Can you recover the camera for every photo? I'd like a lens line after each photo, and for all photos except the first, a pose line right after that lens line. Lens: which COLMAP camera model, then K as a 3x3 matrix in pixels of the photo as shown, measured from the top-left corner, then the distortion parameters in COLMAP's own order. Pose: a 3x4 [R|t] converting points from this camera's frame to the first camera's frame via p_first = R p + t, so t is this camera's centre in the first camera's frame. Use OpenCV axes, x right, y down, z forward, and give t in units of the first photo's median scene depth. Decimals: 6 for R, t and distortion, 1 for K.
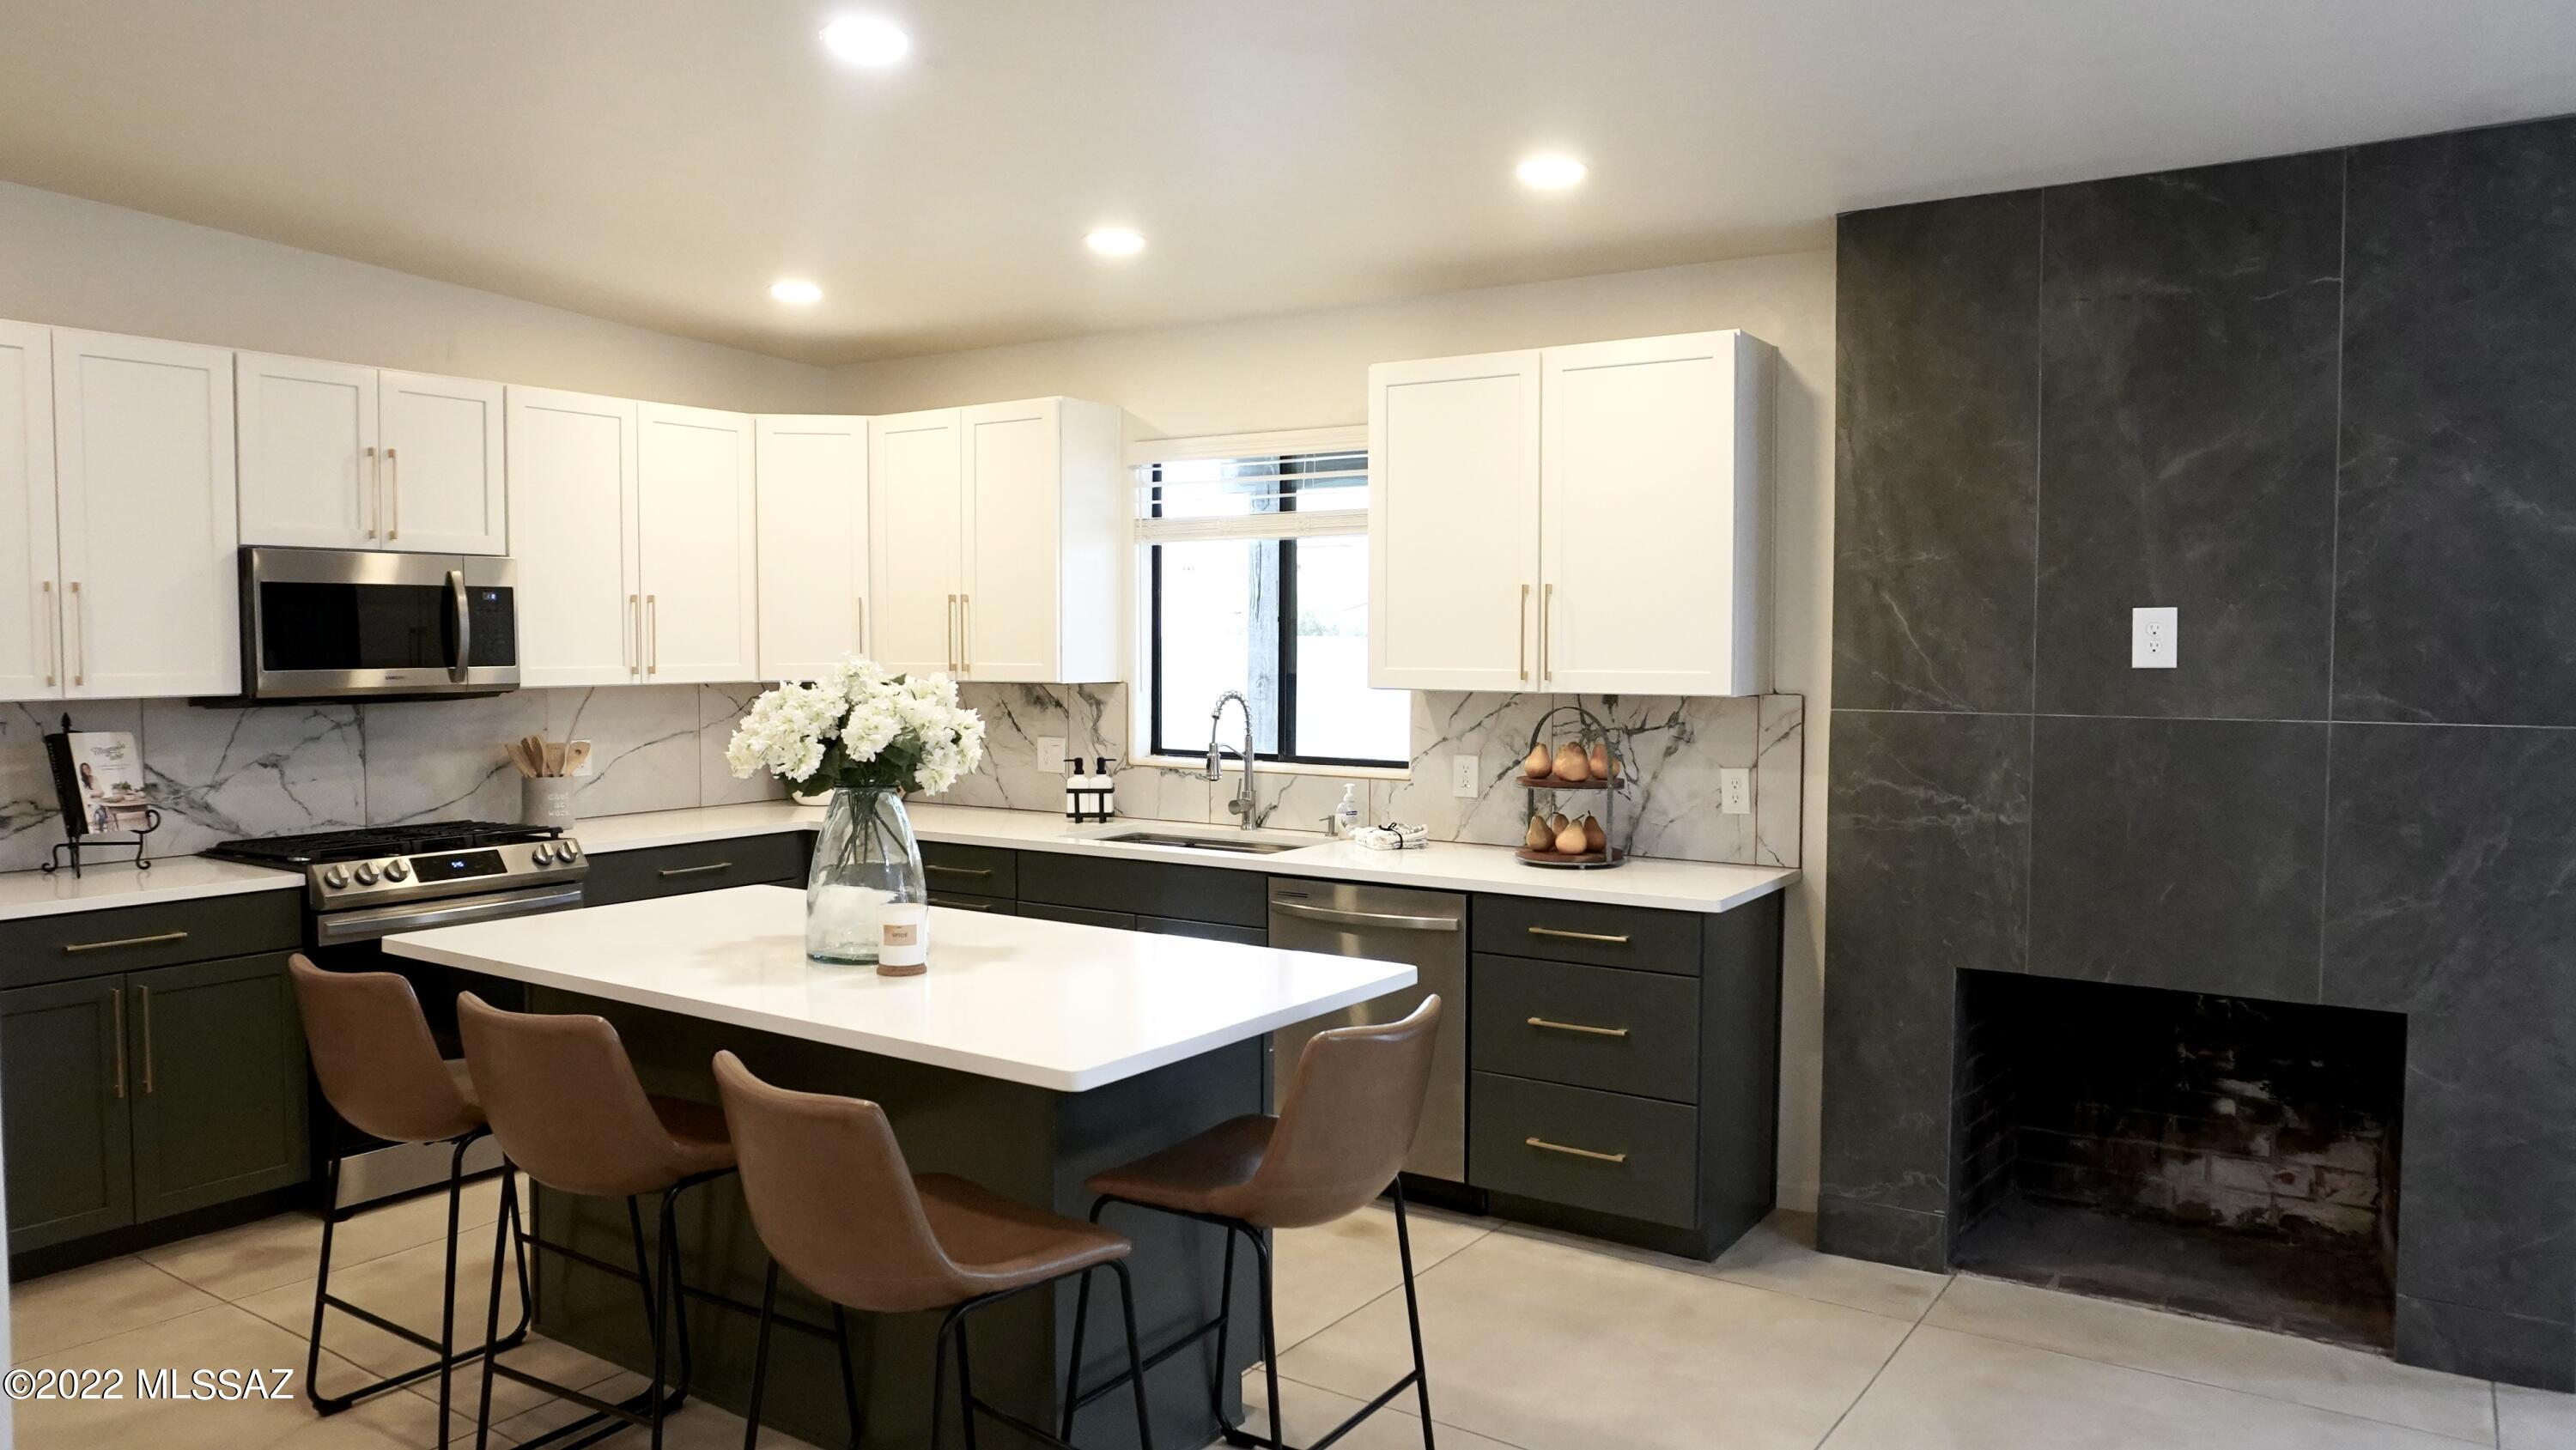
lens RADIAL K [[1698.0, 0, 1288.0], [0, 1698.0, 725.0], [0, 0, 1]] dist [-0.001612, -0.053583]
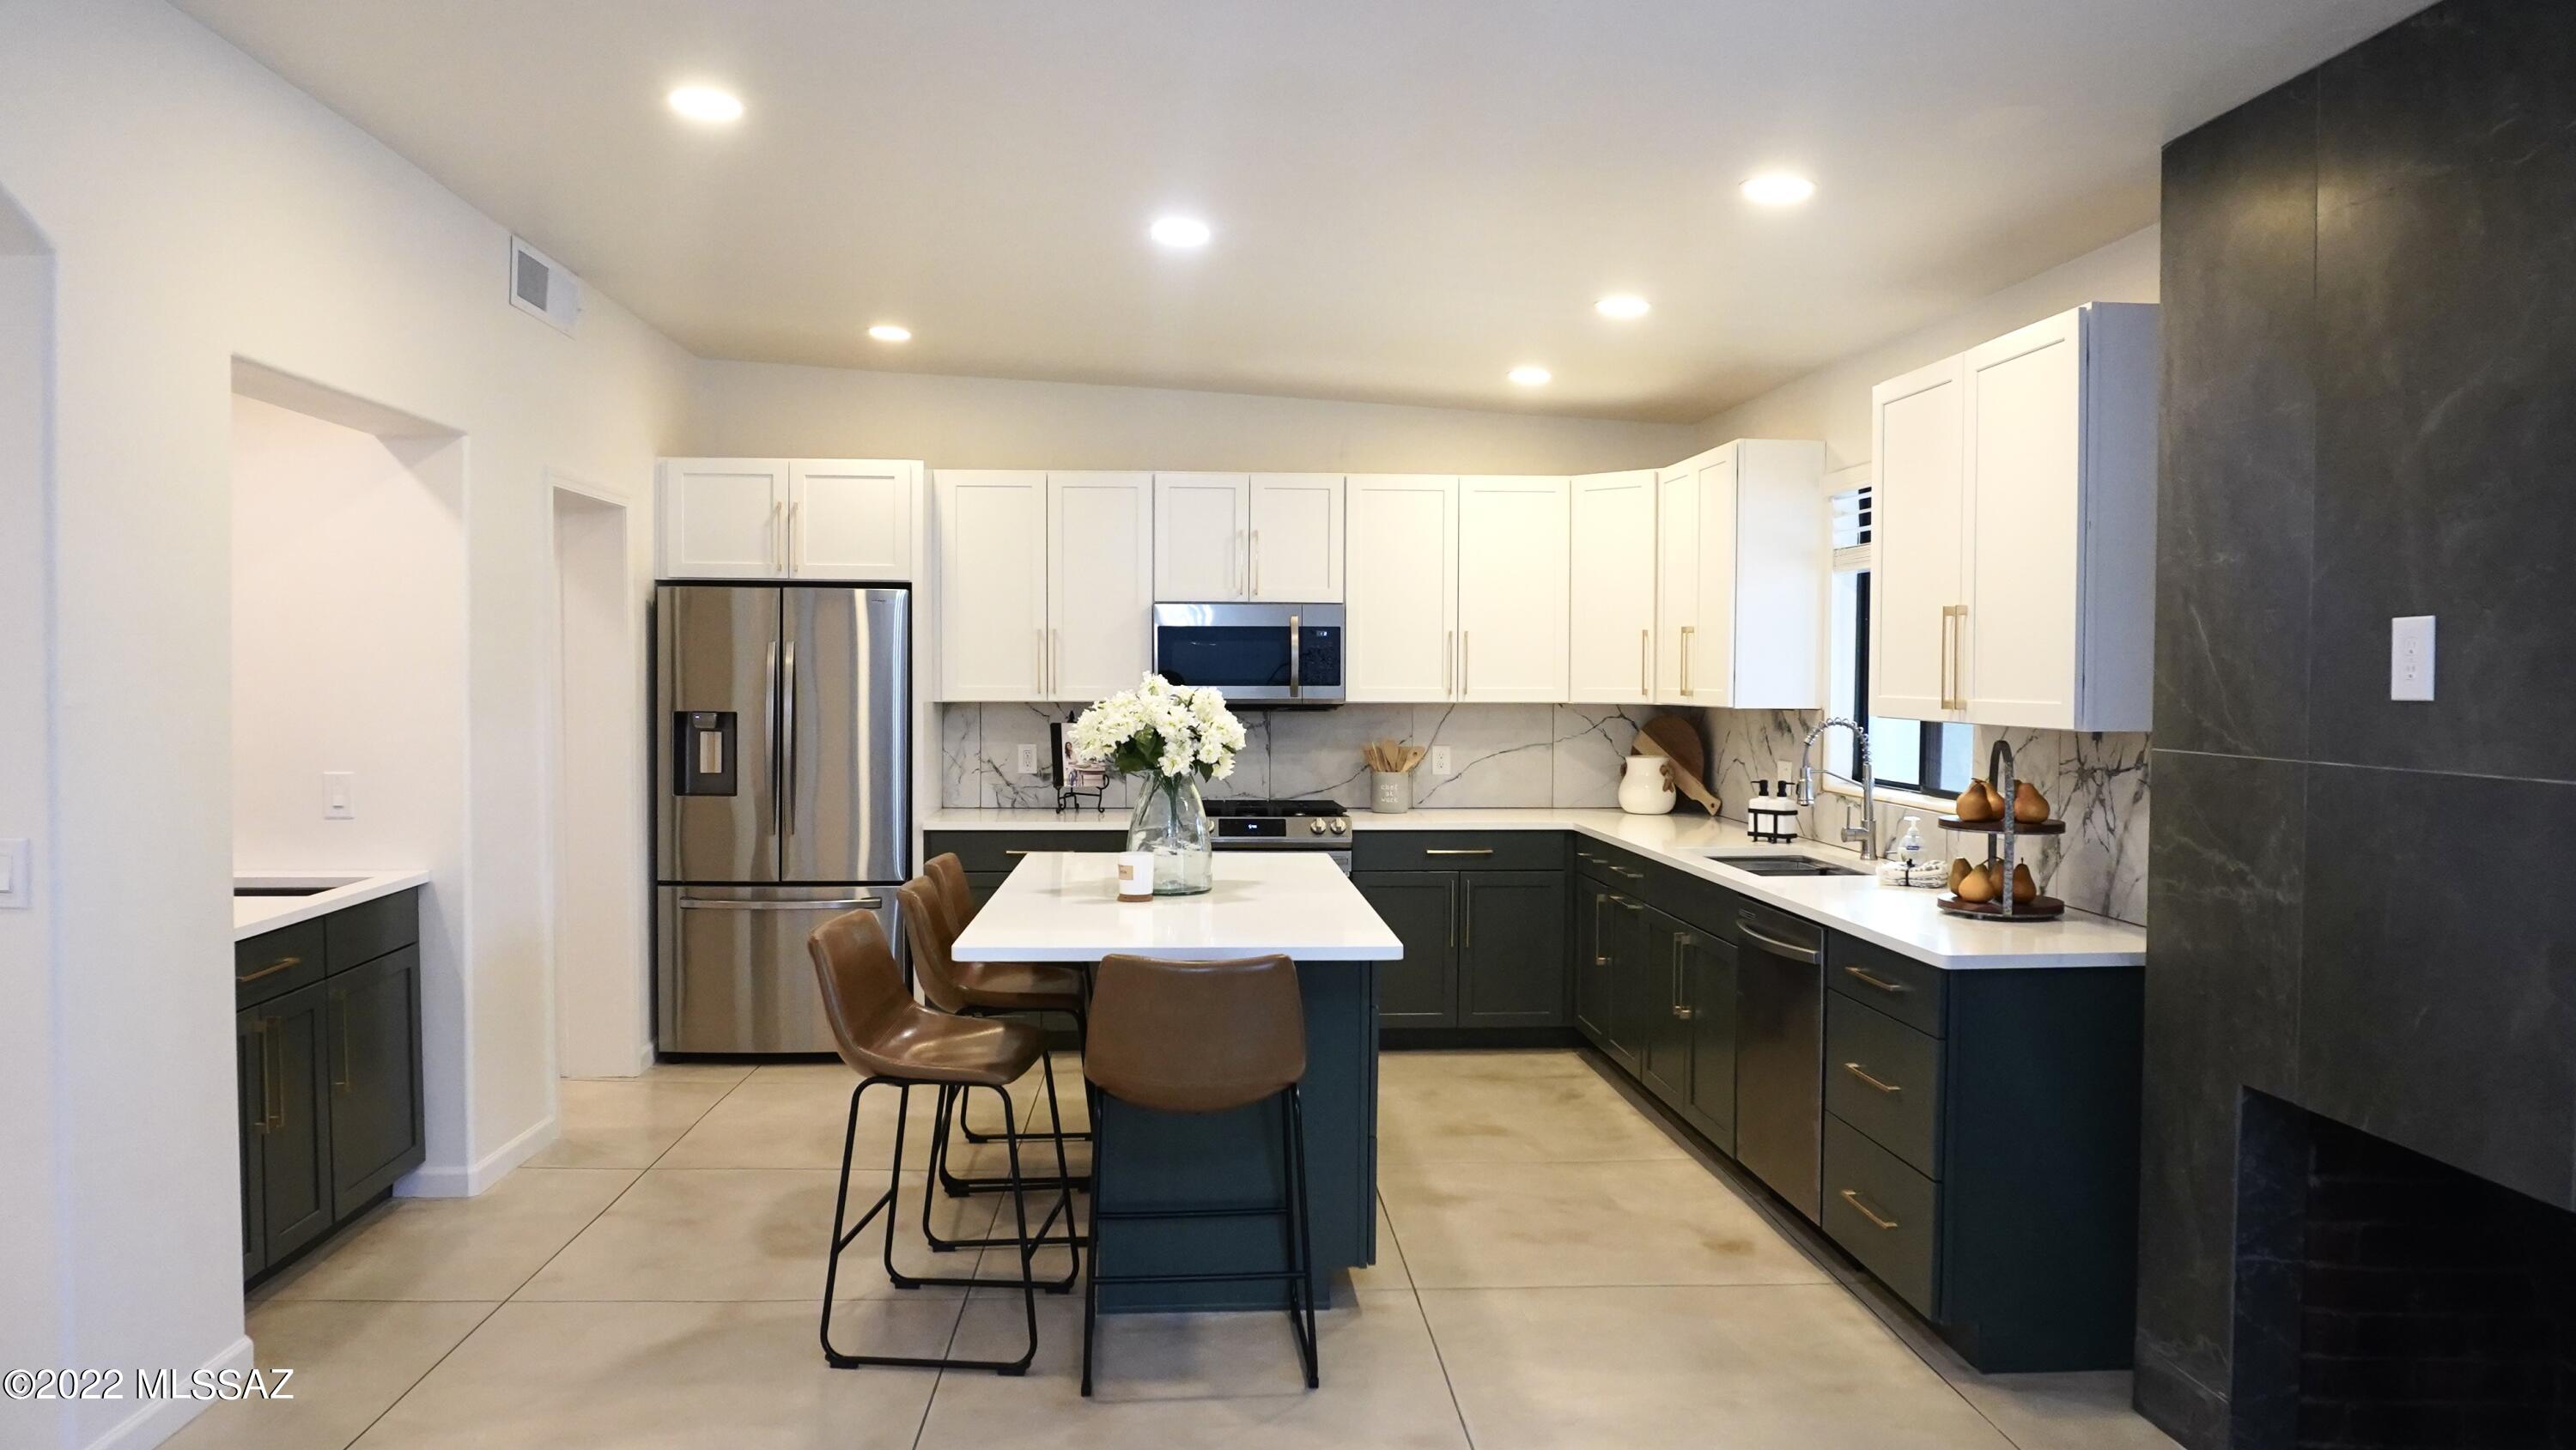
lens RADIAL K [[1731.5, 0, 1288.0], [0, 1731.5, 725.0], [0, 0, 1]] dist [-0.003964, 0.001729]
pose [[0.616453, 0.026259, -0.786954, 0.639088], [-0.041942, 0.999120, 0.000483, -0.003028], [0.786274, 0.032708, 0.617011, 0.136928]]
